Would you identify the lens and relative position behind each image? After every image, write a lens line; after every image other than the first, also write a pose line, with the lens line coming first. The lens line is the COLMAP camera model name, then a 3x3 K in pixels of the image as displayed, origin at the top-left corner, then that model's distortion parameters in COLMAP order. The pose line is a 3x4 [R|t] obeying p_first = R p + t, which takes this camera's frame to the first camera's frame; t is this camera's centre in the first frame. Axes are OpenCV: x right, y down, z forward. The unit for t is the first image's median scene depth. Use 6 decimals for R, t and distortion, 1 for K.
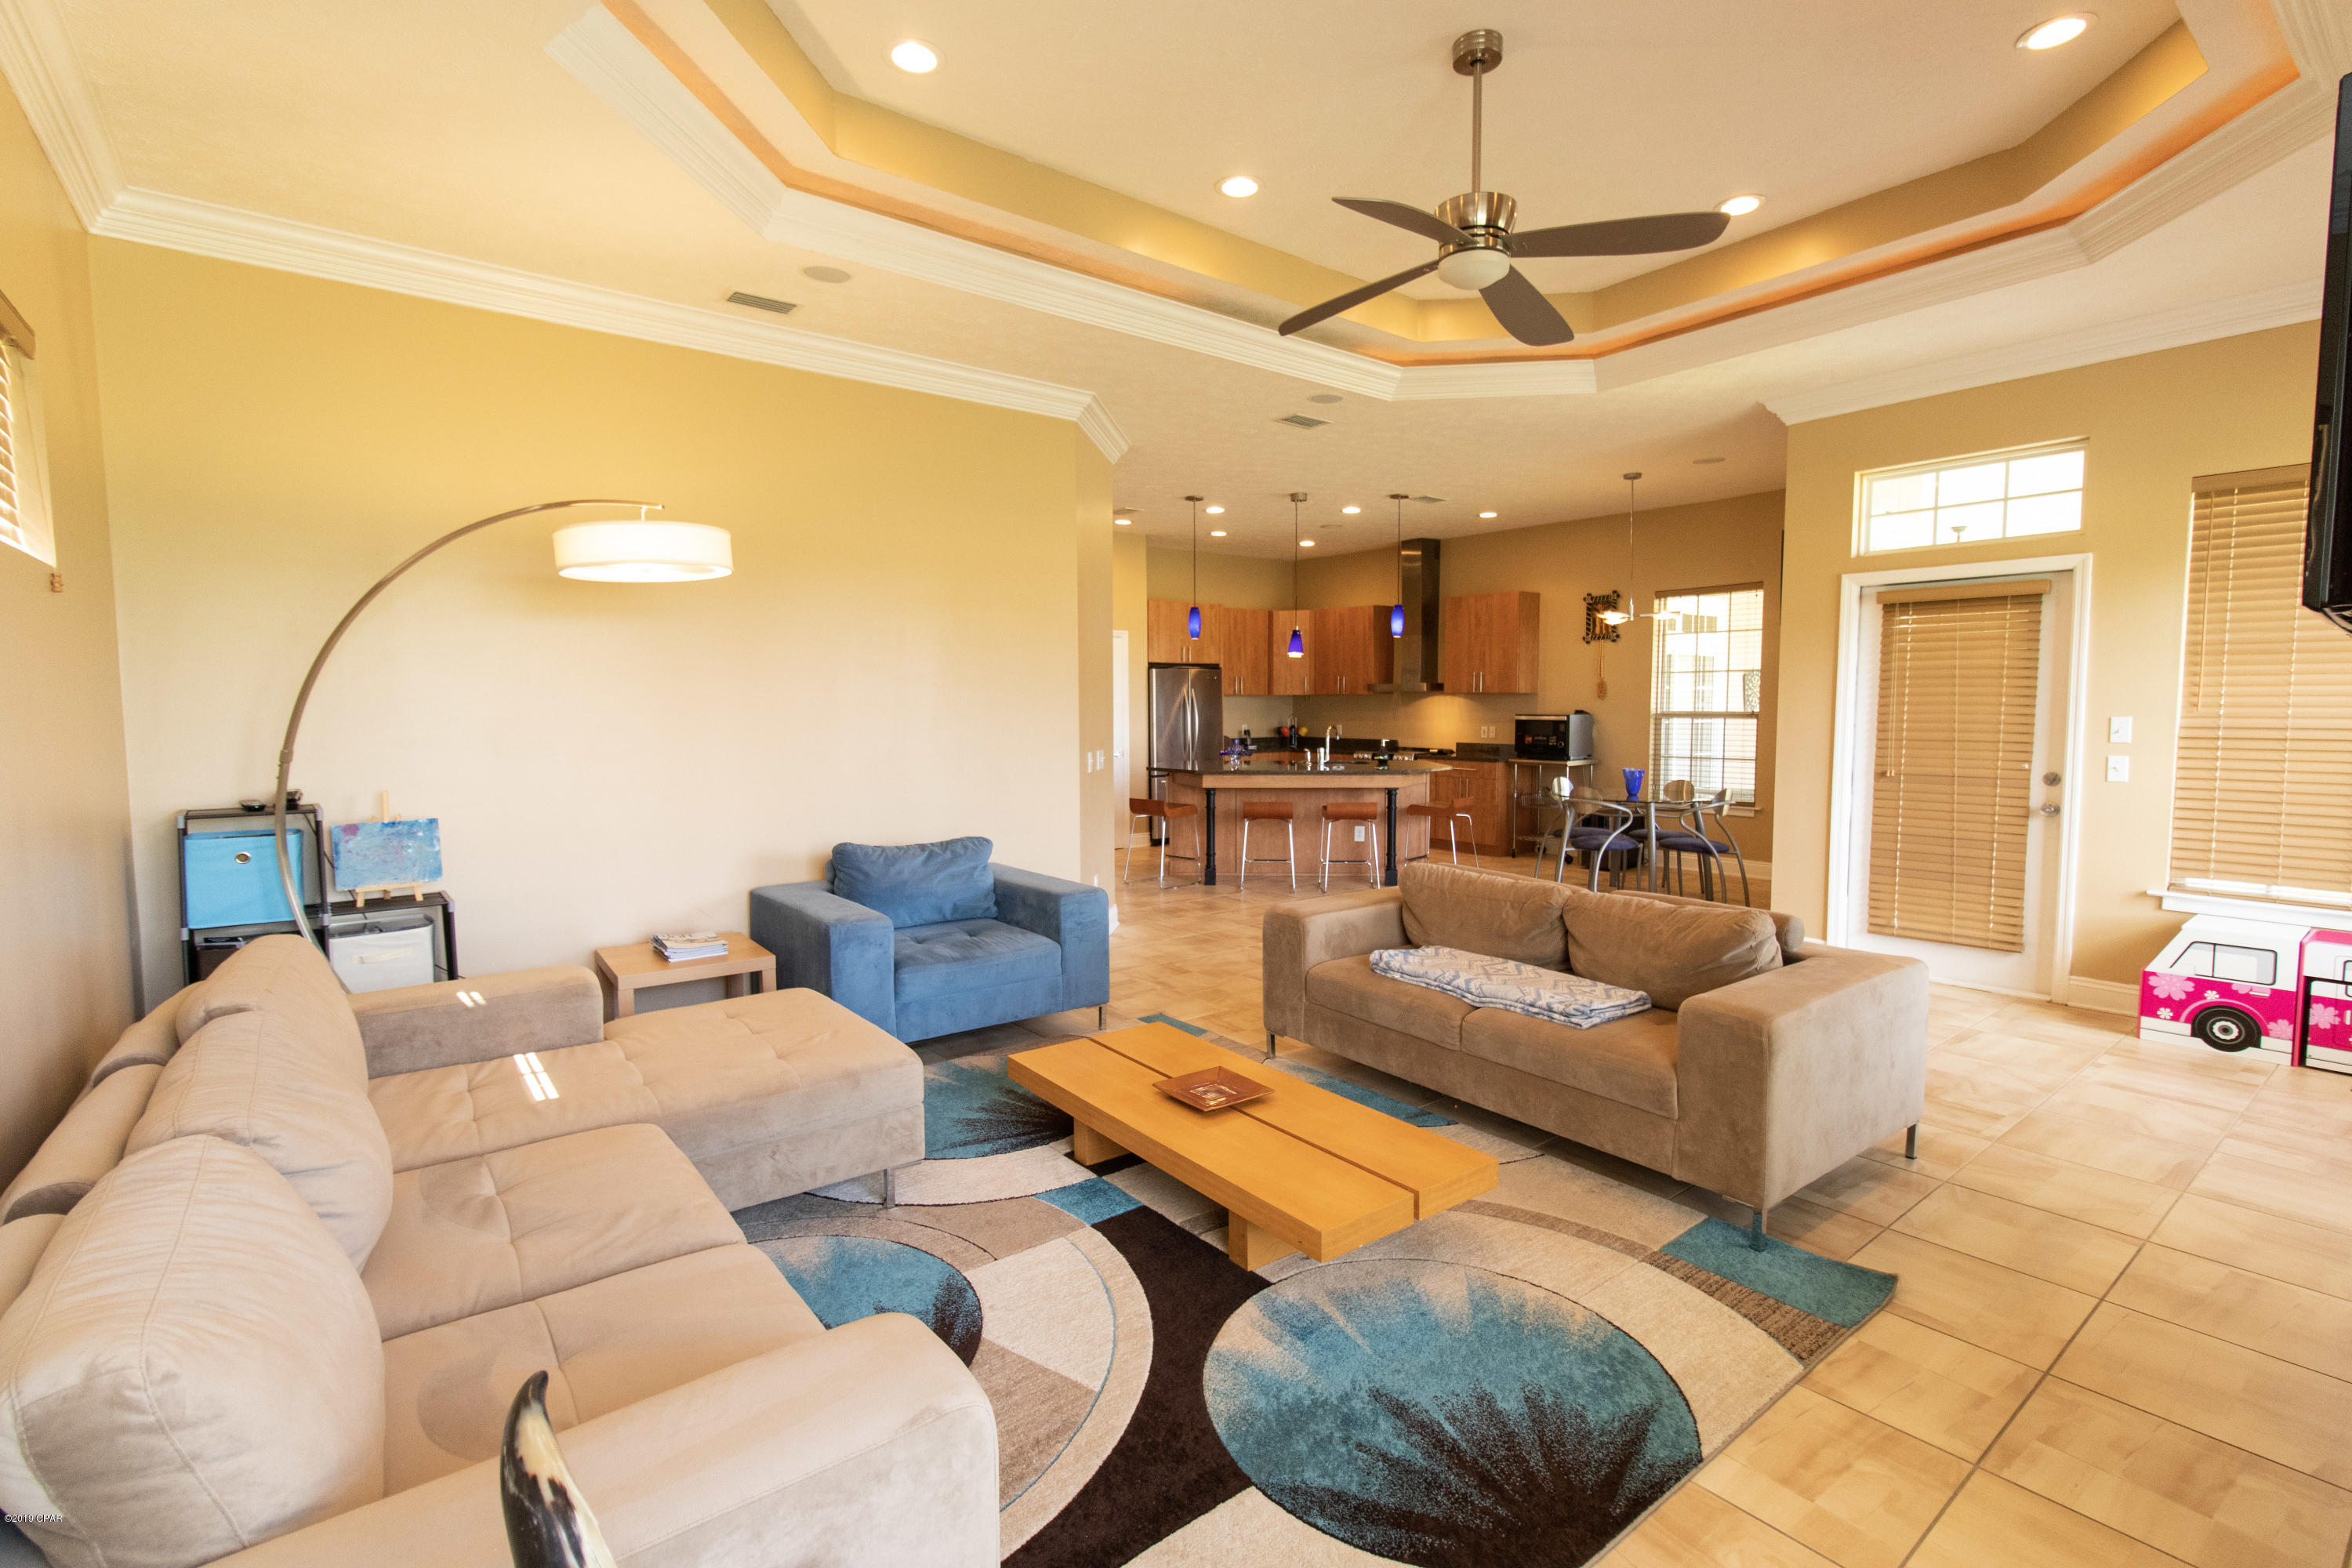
lens RADIAL K [[1074.2, 0, 1179.0], [0, 1074.2, 776.2], [0, 0, 1]] dist [-0.000215, -0.000482]
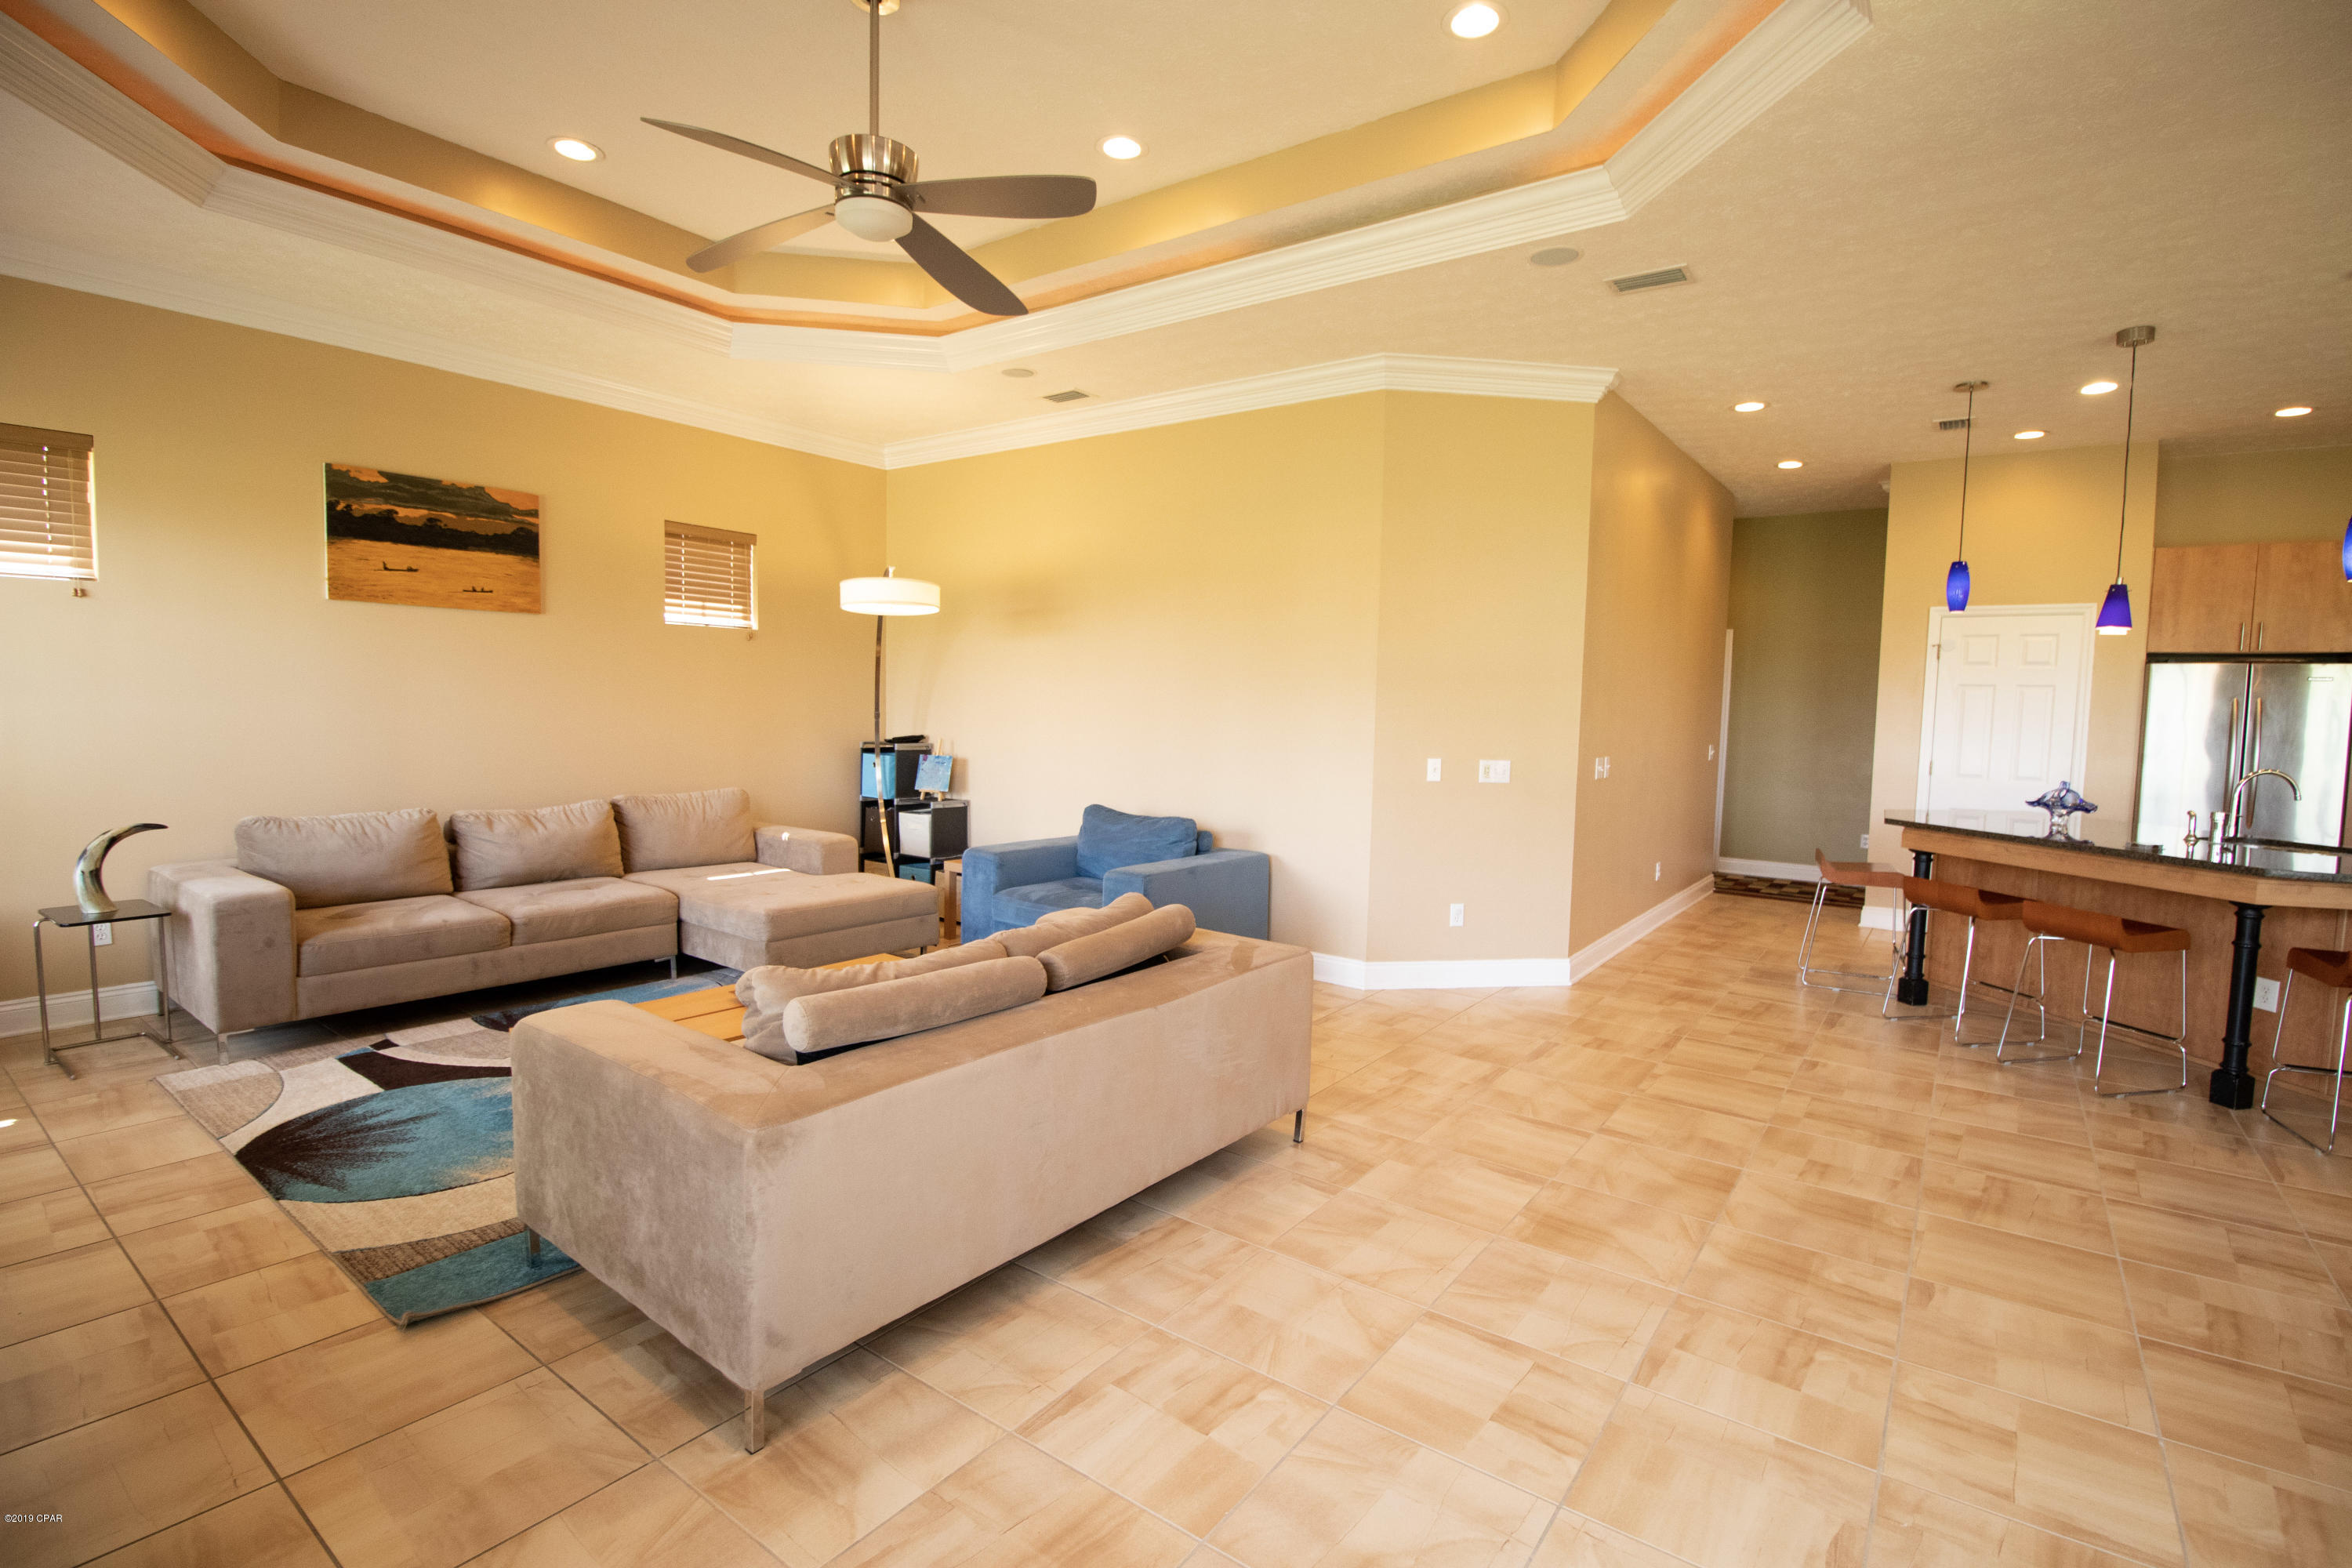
lens RADIAL K [[1084.2, 0, 1188.2], [0, 1084.2, 779.3], [0, 0, 1]] dist [0.000625, -0.013229]
pose [[0.267781, 0.080003, -0.960152, 0.424600], [-0.090431, 0.994234, 0.057622, -0.022940], [0.959227, 0.071397, 0.273472, 0.342921]]
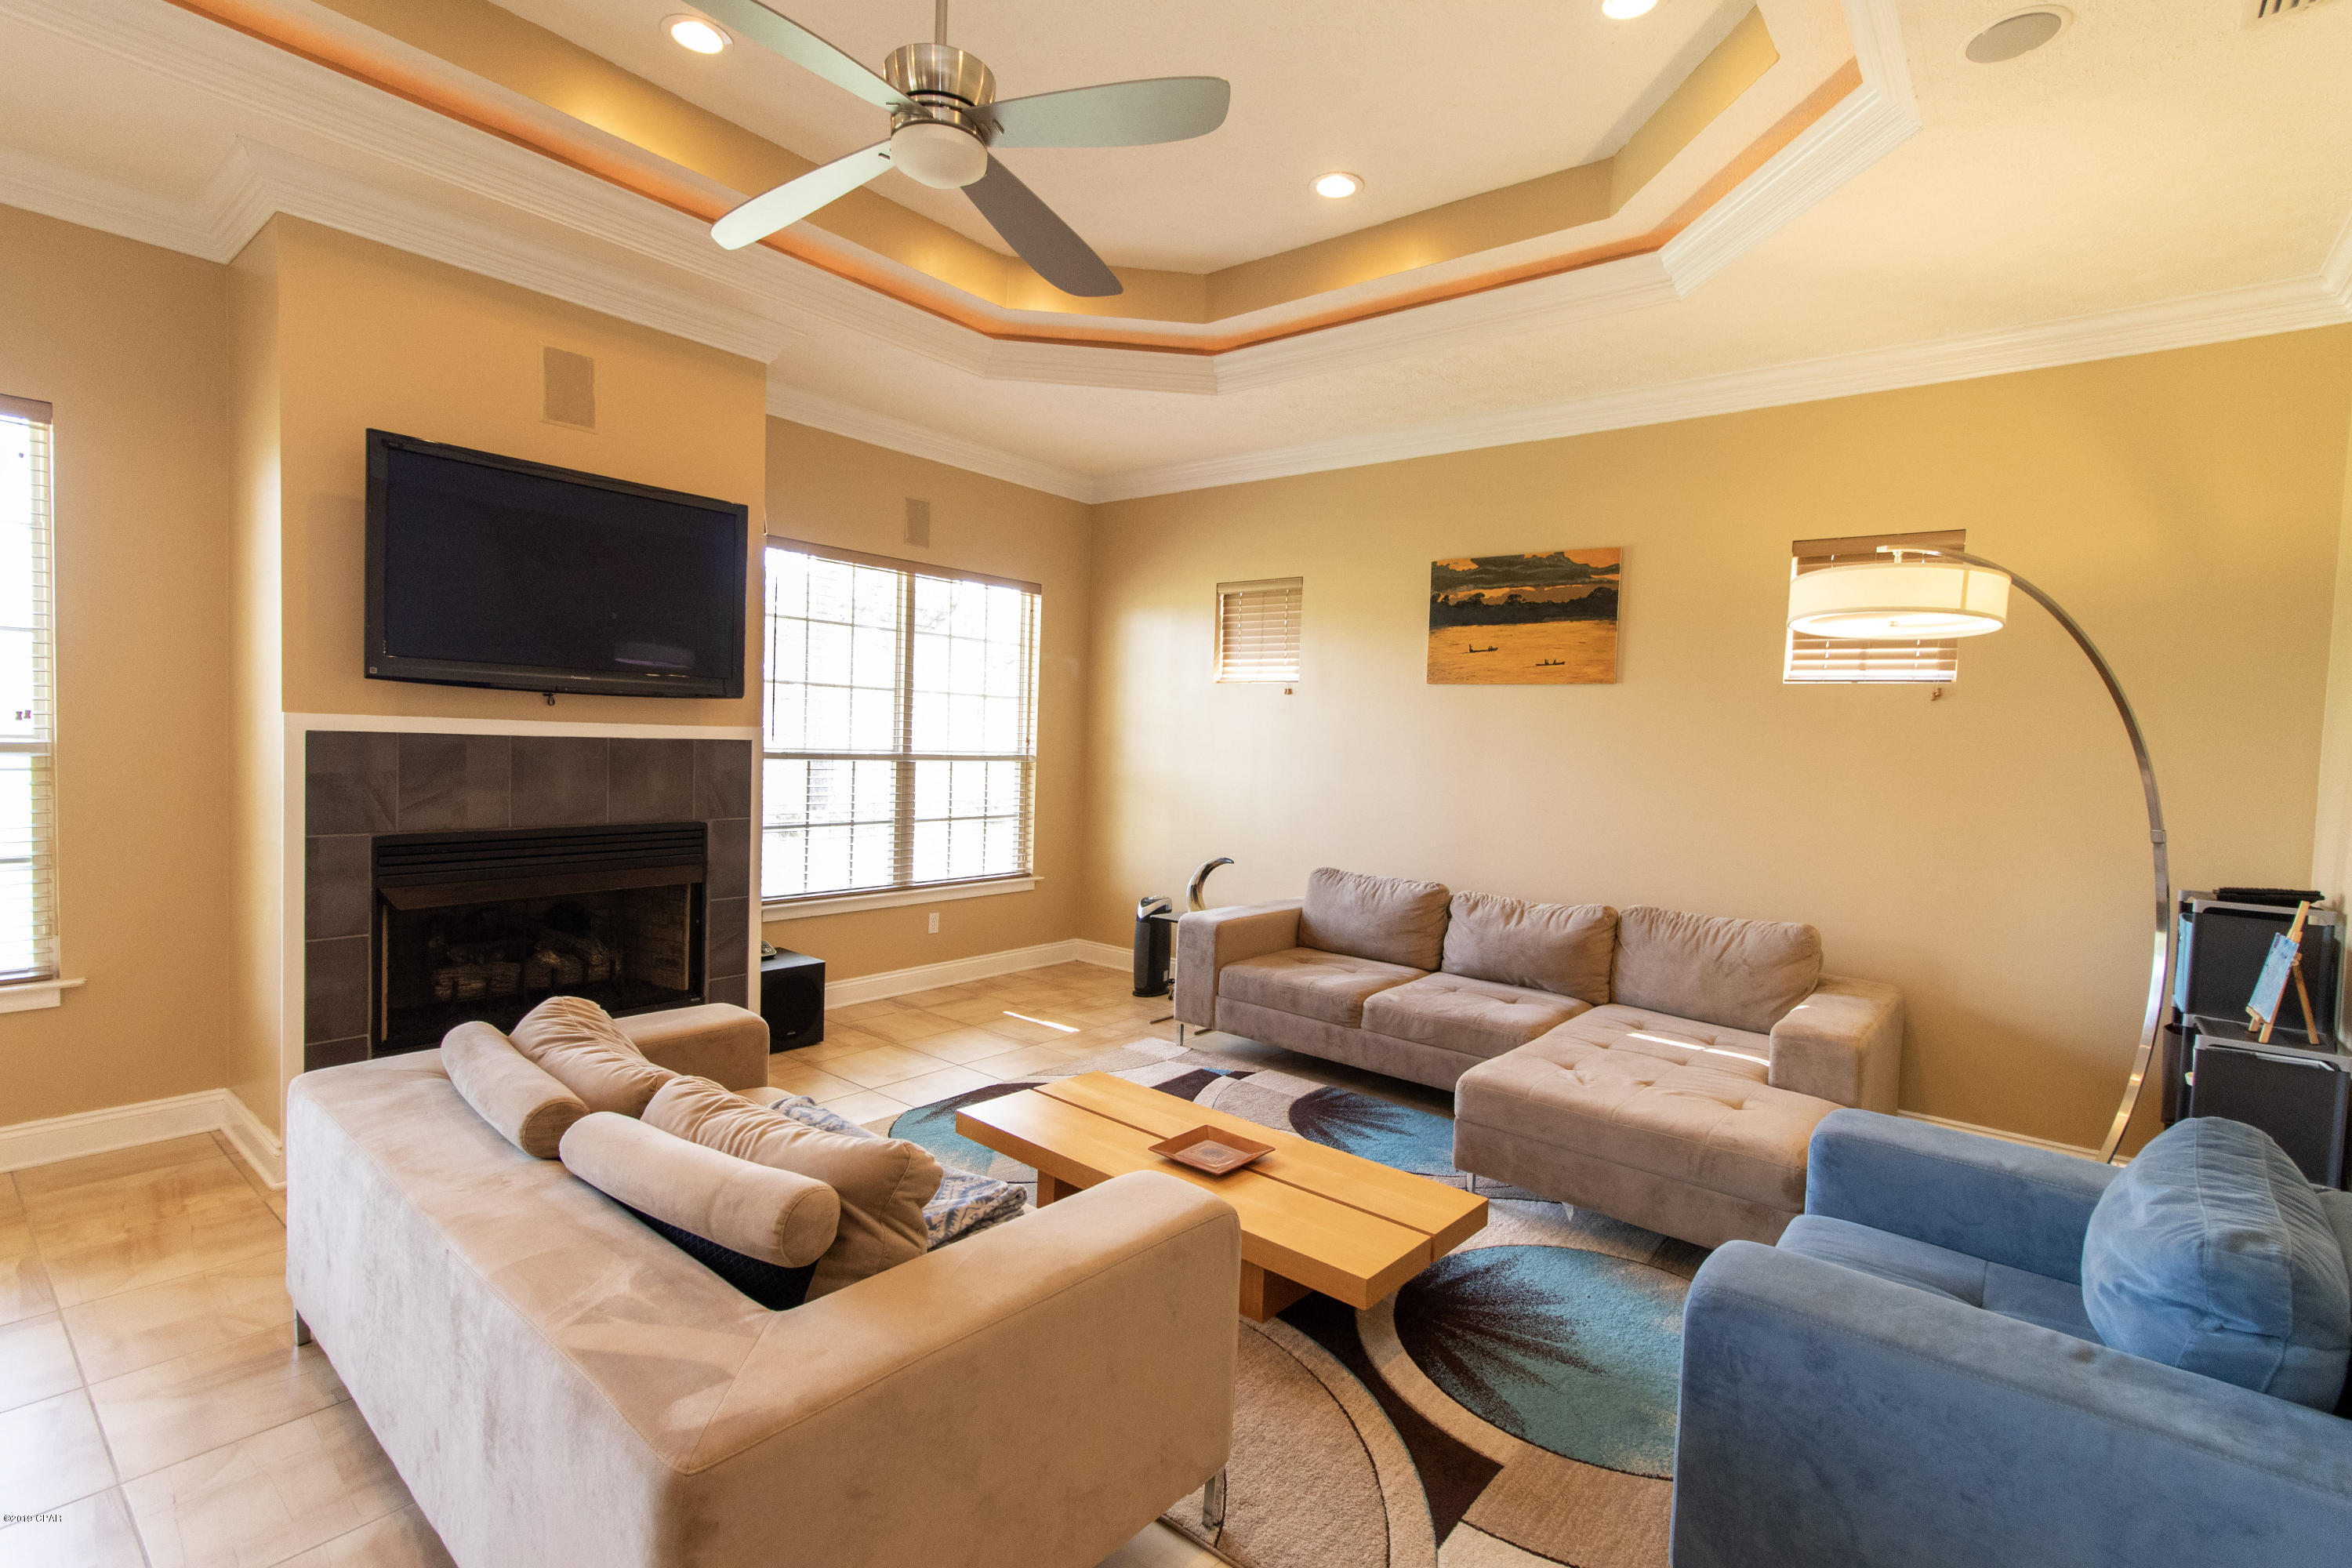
lens RADIAL K [[1077.1, 0, 1182.9], [0, 1077.1, 777.8], [0, 0, 1]] dist [0.003222, 0.000841]
pose [[-0.973439, -0.023080, -0.227778, 0.089042], [-0.048567, 0.993080, 0.106930, -0.045553], [0.223734, 0.115152, -0.967824, 0.594729]]
